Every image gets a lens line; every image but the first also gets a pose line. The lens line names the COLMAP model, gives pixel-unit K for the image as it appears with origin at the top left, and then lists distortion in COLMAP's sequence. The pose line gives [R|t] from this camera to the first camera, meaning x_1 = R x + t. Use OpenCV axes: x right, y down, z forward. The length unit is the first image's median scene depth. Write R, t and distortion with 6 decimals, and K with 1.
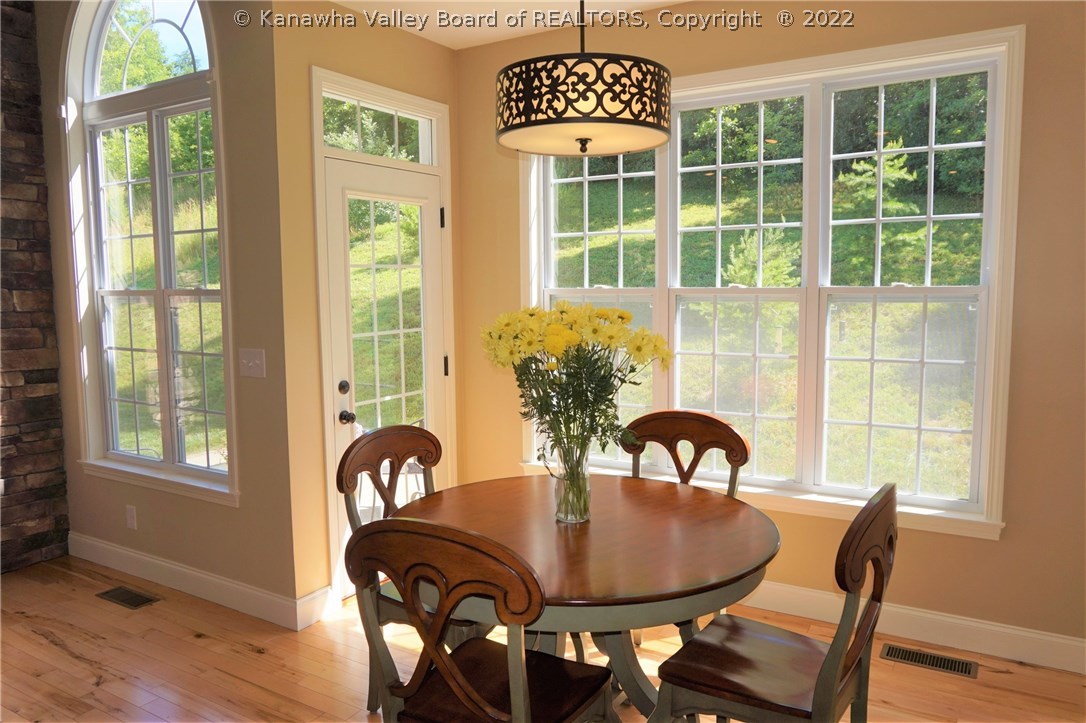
lens RADIAL K [[736.1, 0, 547.5], [0, 736.1, 352.9], [0, 0, 1]] dist [-0.013232, 0.015898]
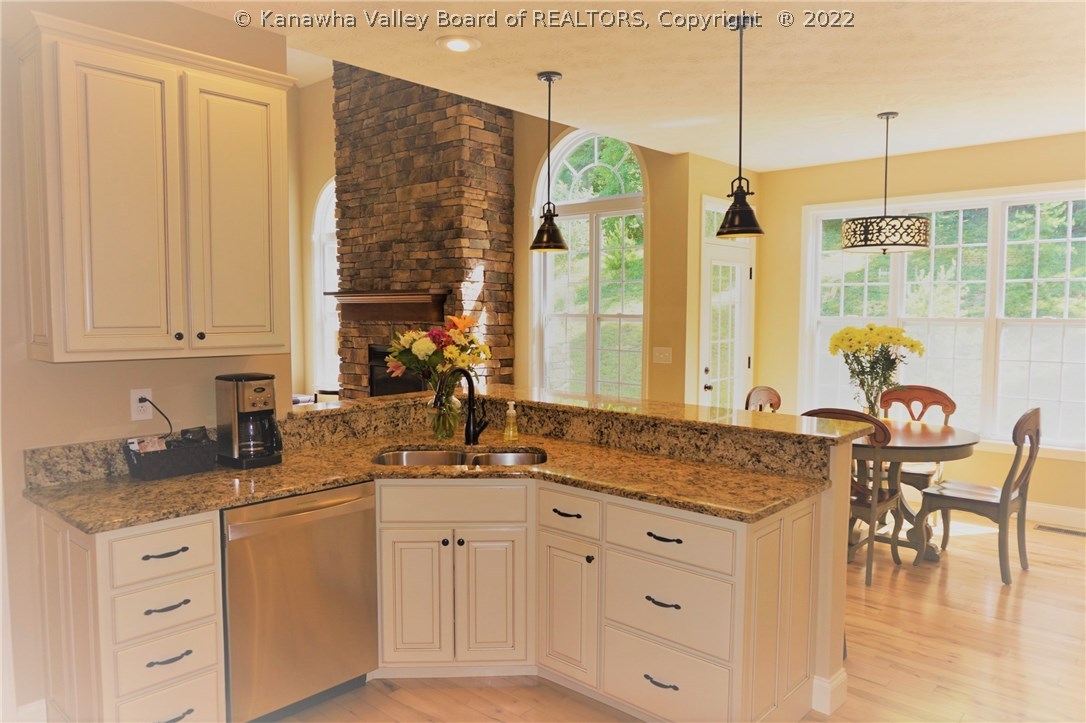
lens RADIAL K [[736.1, 0, 550.1], [0, 736.1, 359.4], [0, 0, 1]] dist [-0.013232, 0.015898]
pose [[0.986194, 0.023901, -0.163862, -0.610423], [-0.027782, 0.999384, -0.021436, 0.117428], [0.163249, 0.025692, 0.986250, -1.396331]]
